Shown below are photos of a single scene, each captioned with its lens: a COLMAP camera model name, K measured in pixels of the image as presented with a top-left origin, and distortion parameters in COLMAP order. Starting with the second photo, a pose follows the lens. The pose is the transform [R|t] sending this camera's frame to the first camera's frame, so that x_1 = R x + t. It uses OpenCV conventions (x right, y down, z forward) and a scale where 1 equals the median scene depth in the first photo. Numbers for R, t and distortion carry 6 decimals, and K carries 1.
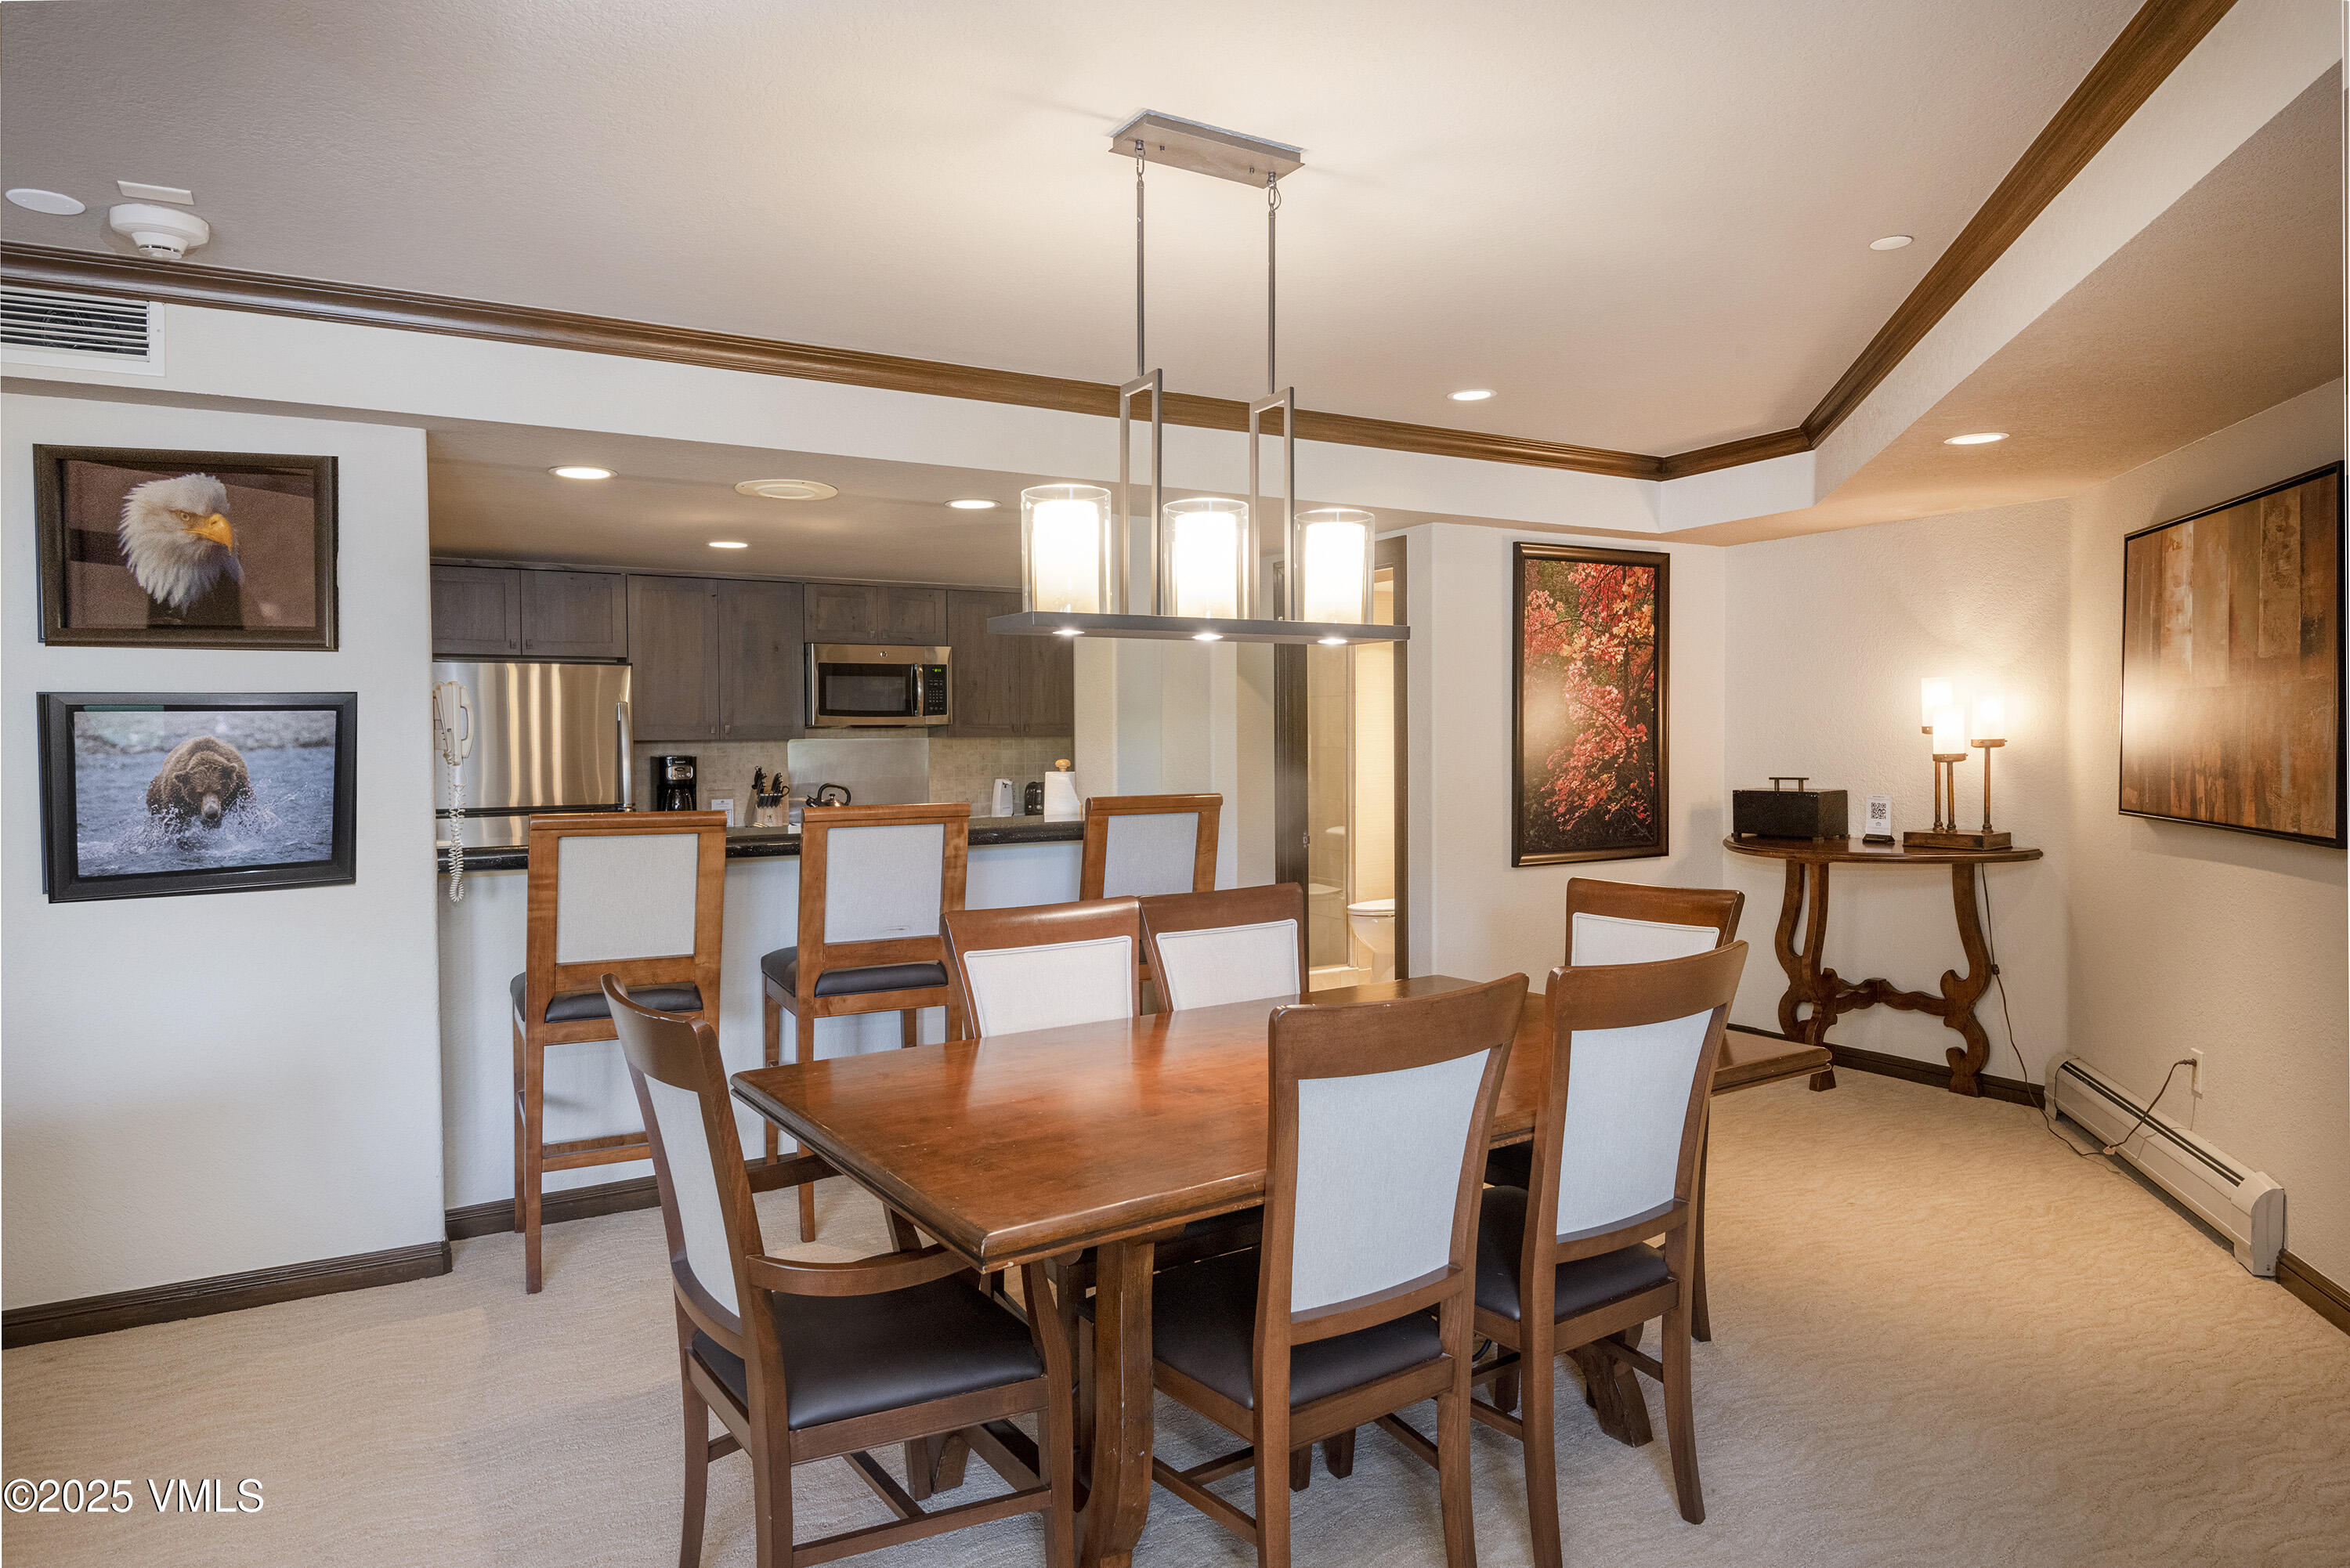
lens RADIAL K [[1487.7, 0, 1164.6], [0, 1487.7, 776.3], [0, 0, 1]] dist [-0.010656, 0.001048]
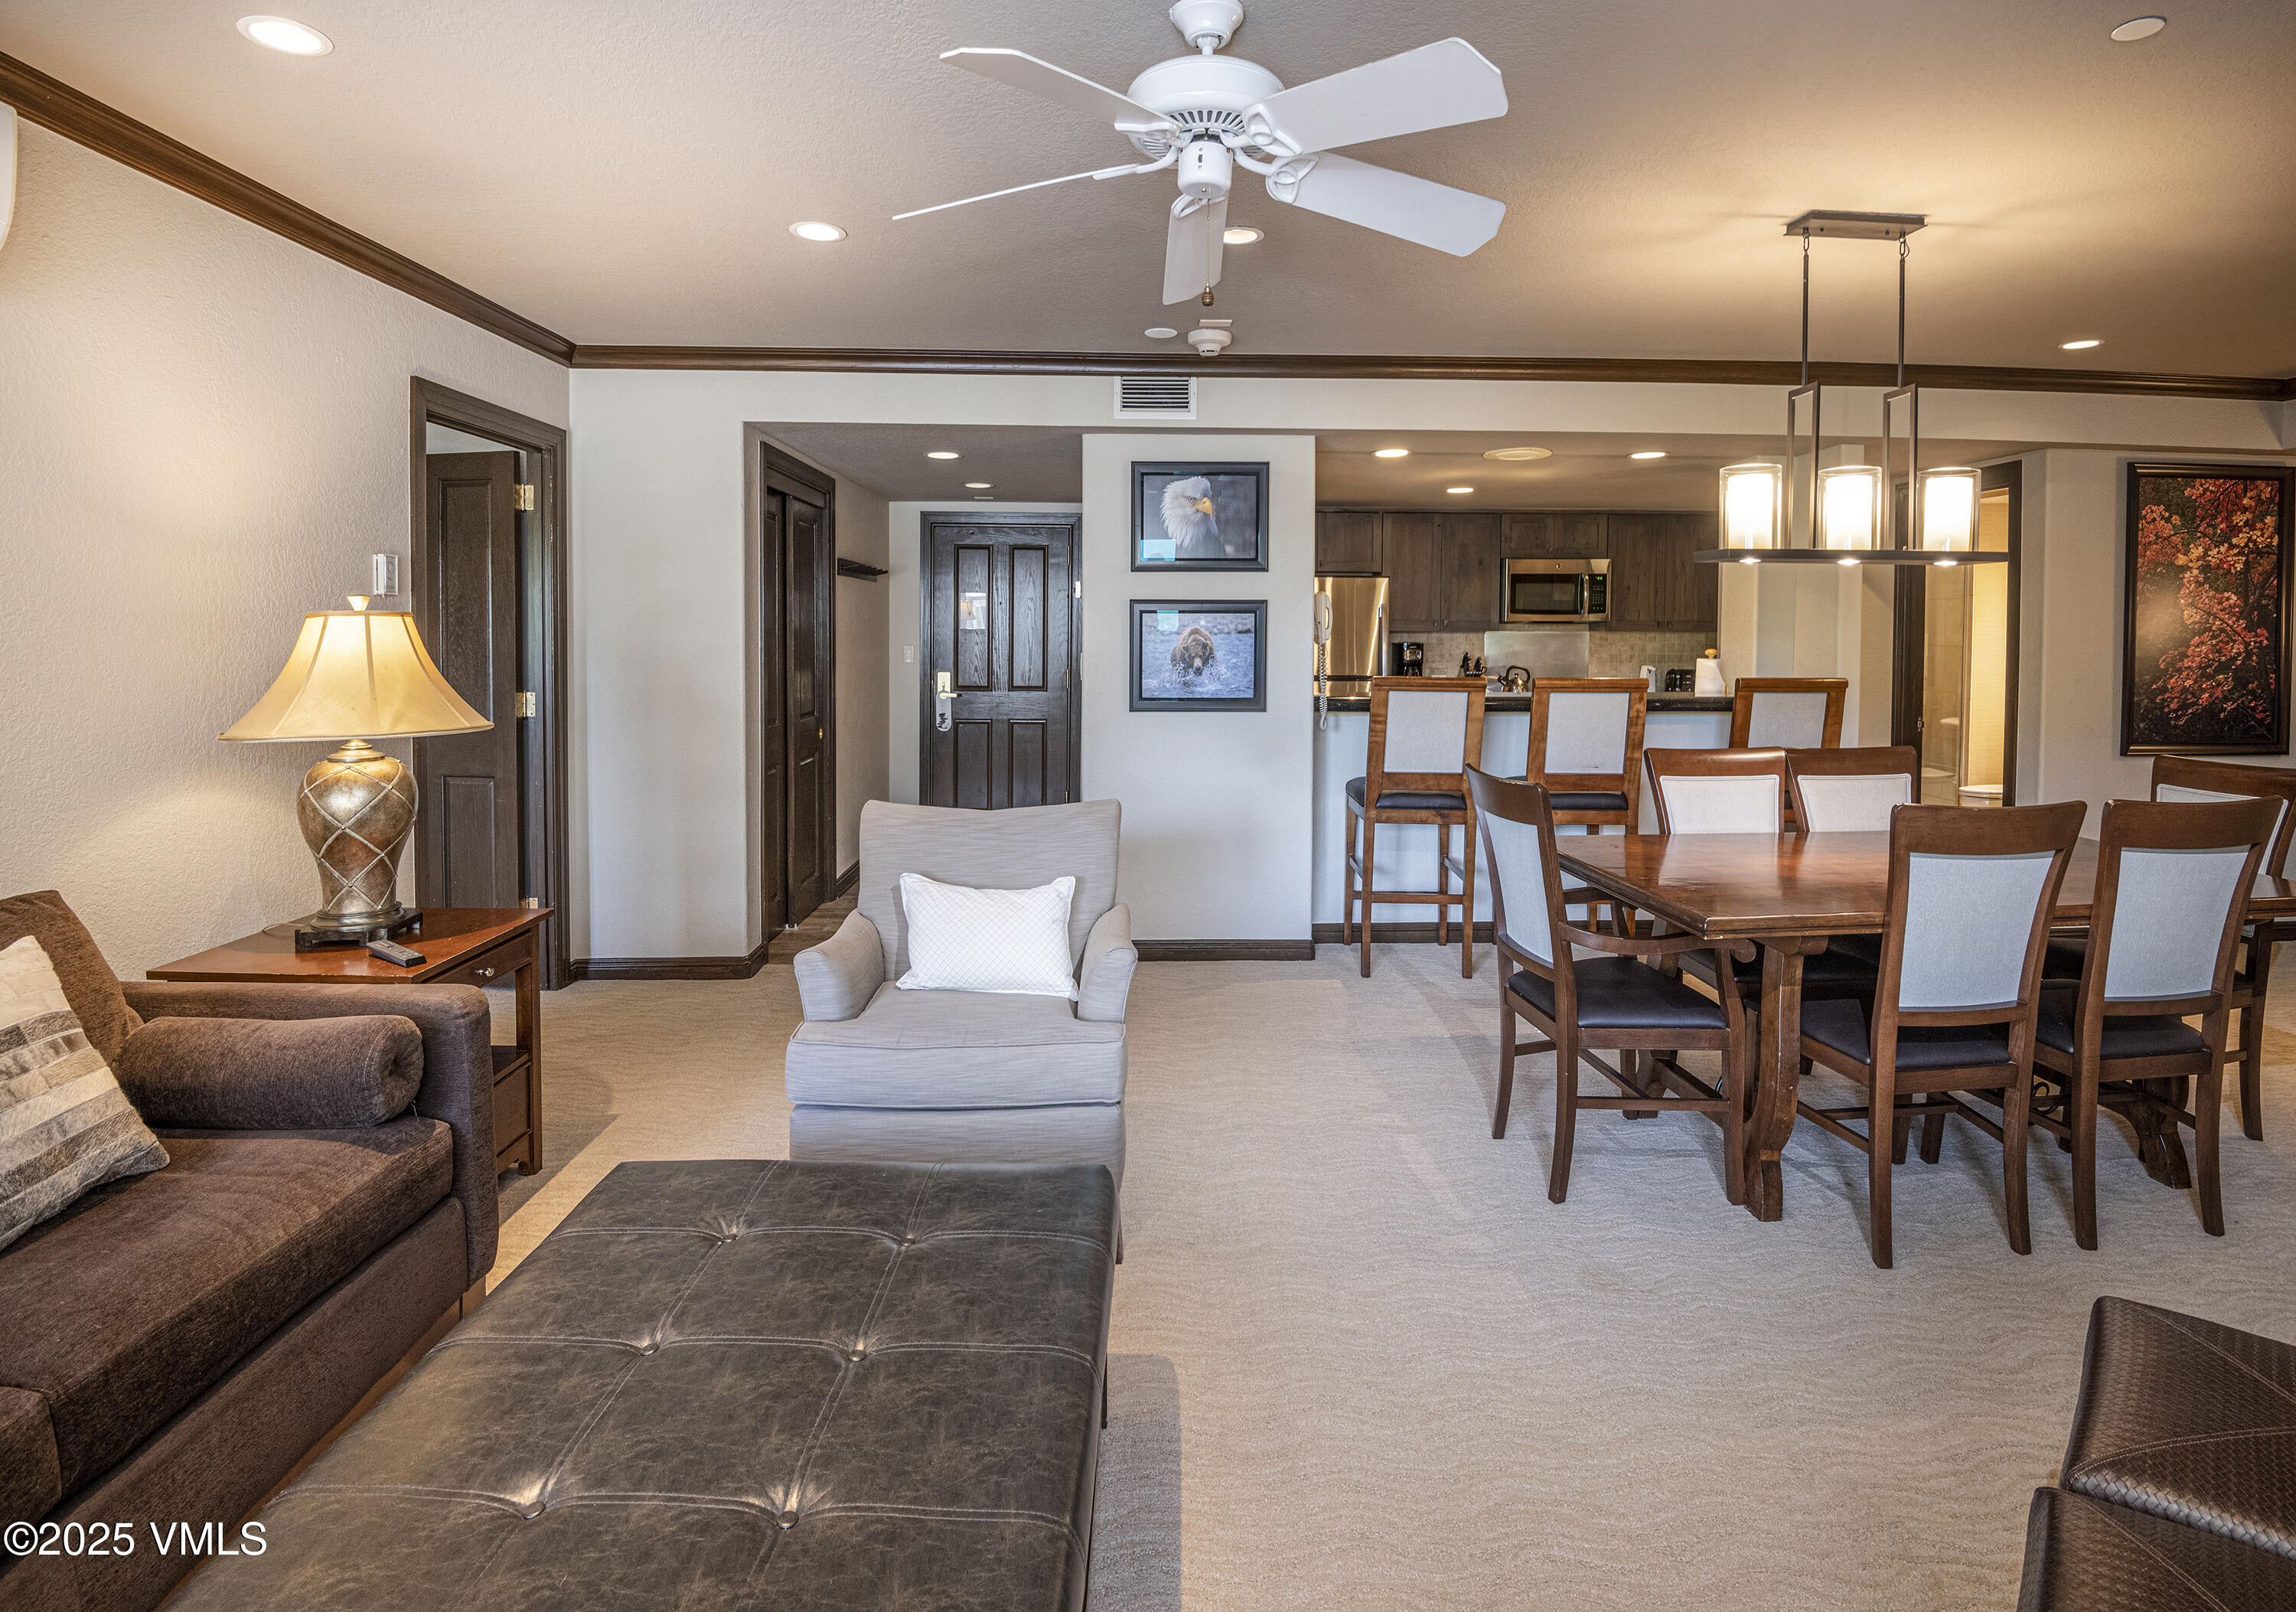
lens RADIAL K [[1405.7, 0, 1144.4], [0, 1405.7, 682.6], [0, 0, 1]] dist [-0.046320, -0.019968]
pose [[0.914799, 0.026922, -0.403010, -0.046598], [-0.022634, 0.999625, 0.015400, 0.015134], [0.403274, -0.004966, 0.915066, -0.461155]]
